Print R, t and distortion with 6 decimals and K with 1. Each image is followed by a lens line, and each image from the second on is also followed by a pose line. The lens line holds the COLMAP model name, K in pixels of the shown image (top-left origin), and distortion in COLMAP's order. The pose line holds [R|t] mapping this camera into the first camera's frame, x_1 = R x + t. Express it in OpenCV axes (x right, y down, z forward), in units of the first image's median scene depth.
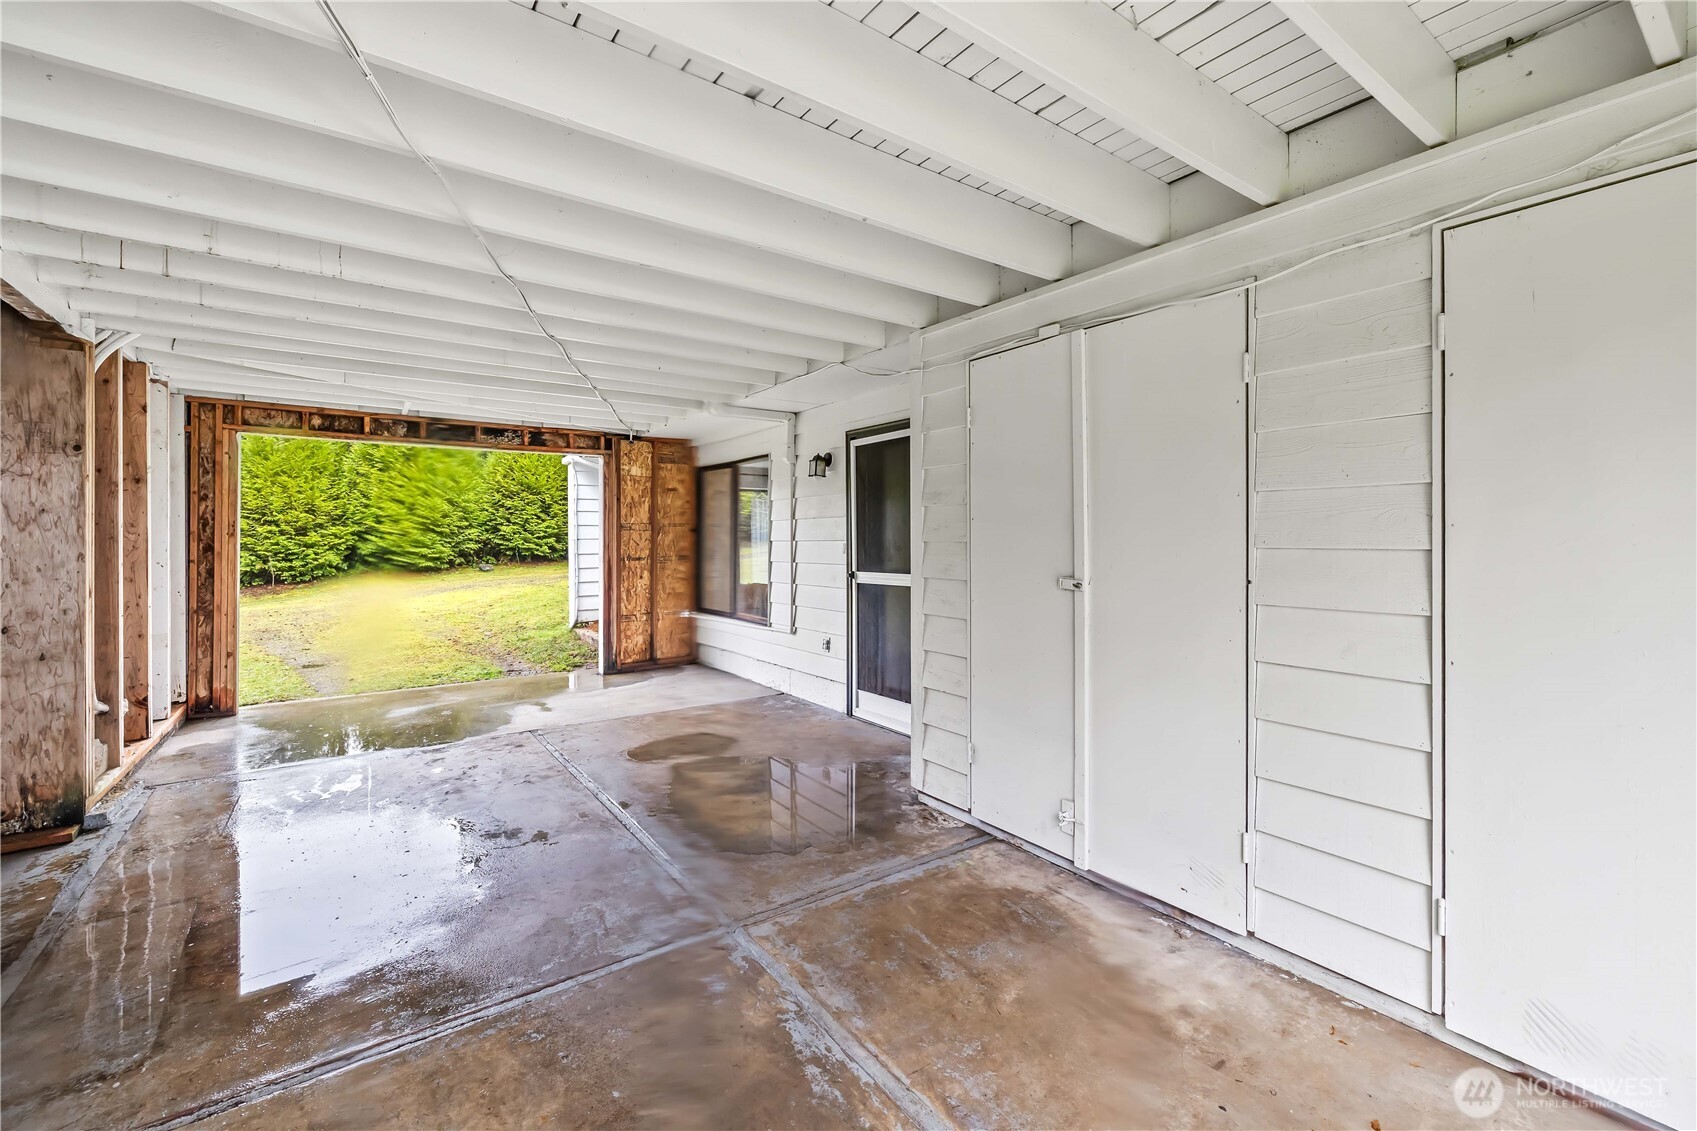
lens RADIAL K [[711.3, 0, 848.5], [0, 711.3, 565.5], [0, 0, 1]] dist [-0.001620, -0.000175]
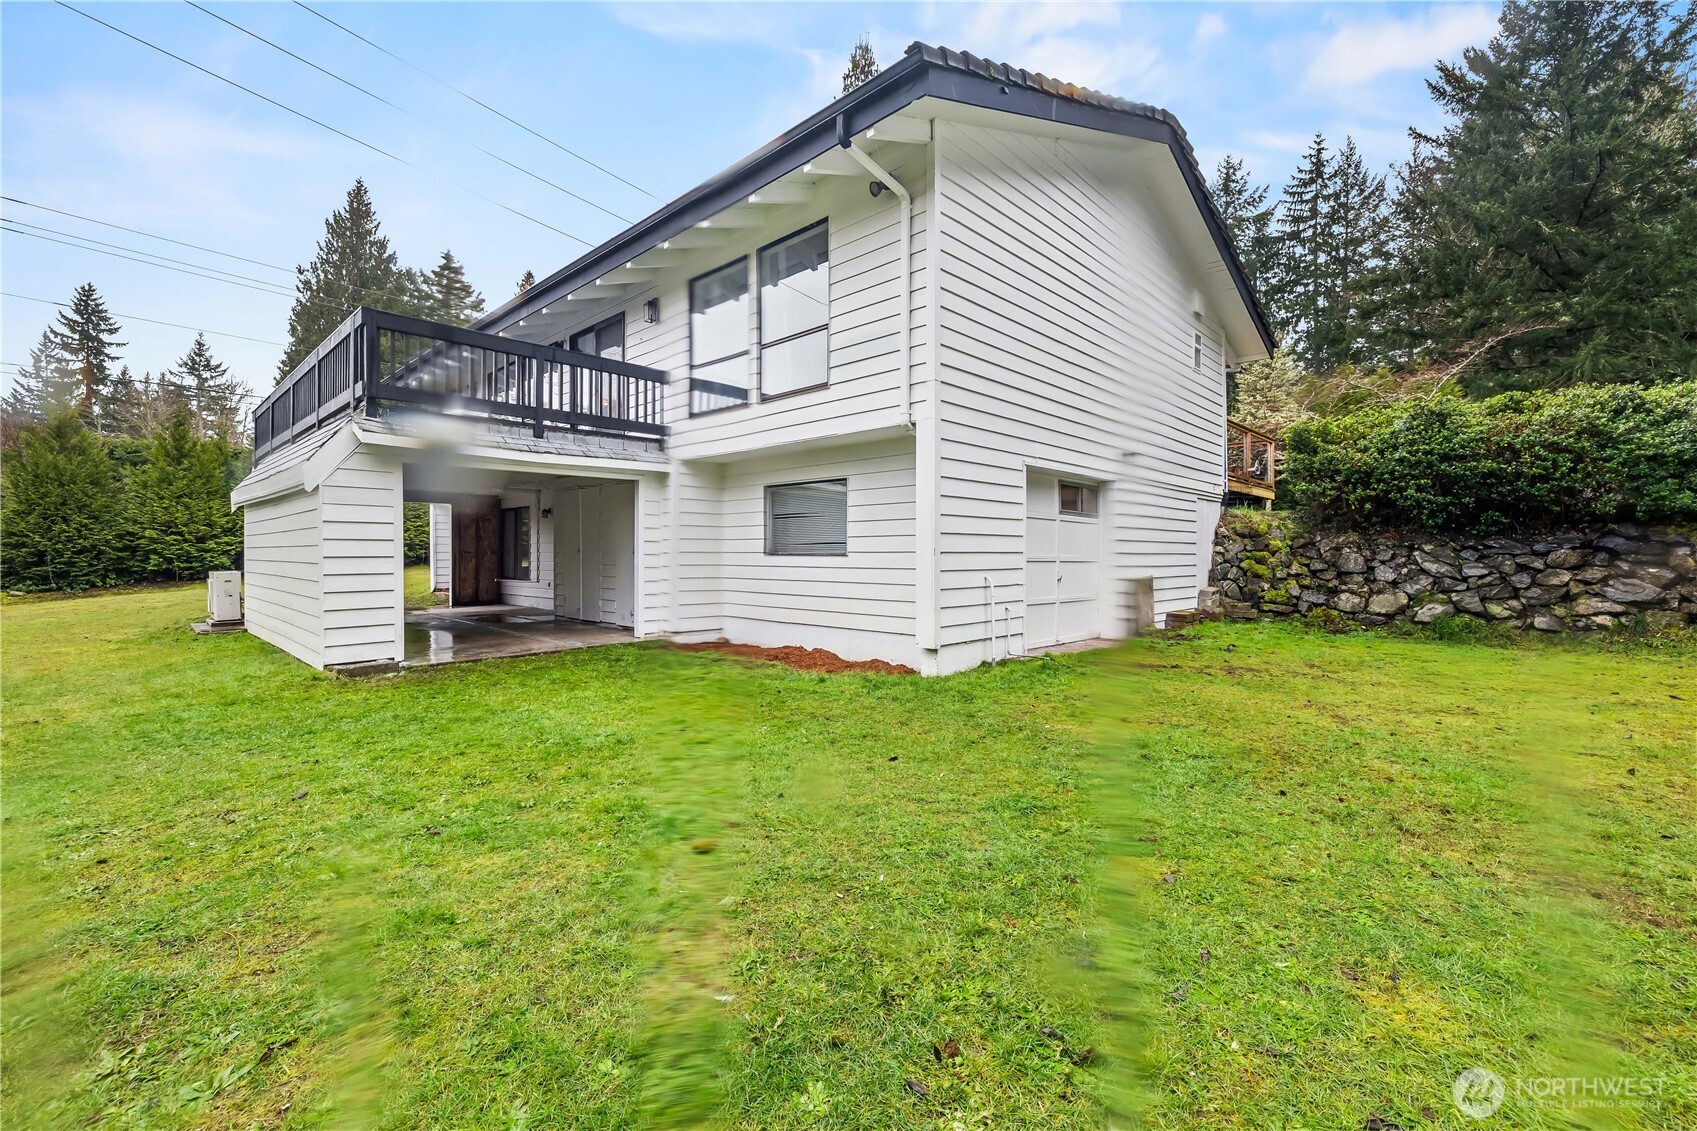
lens RADIAL K [[711.3, 0, 848.5], [0, 711.3, 565.5], [0, 0, 1]] dist [-0.001620, -0.000175]
pose [[0.983059, -0.002778, 0.183267, 0.333721], [0.005943, 0.999843, -0.016721, 0.055997], [-0.183192, 0.017526, 0.982921, -1.010402]]
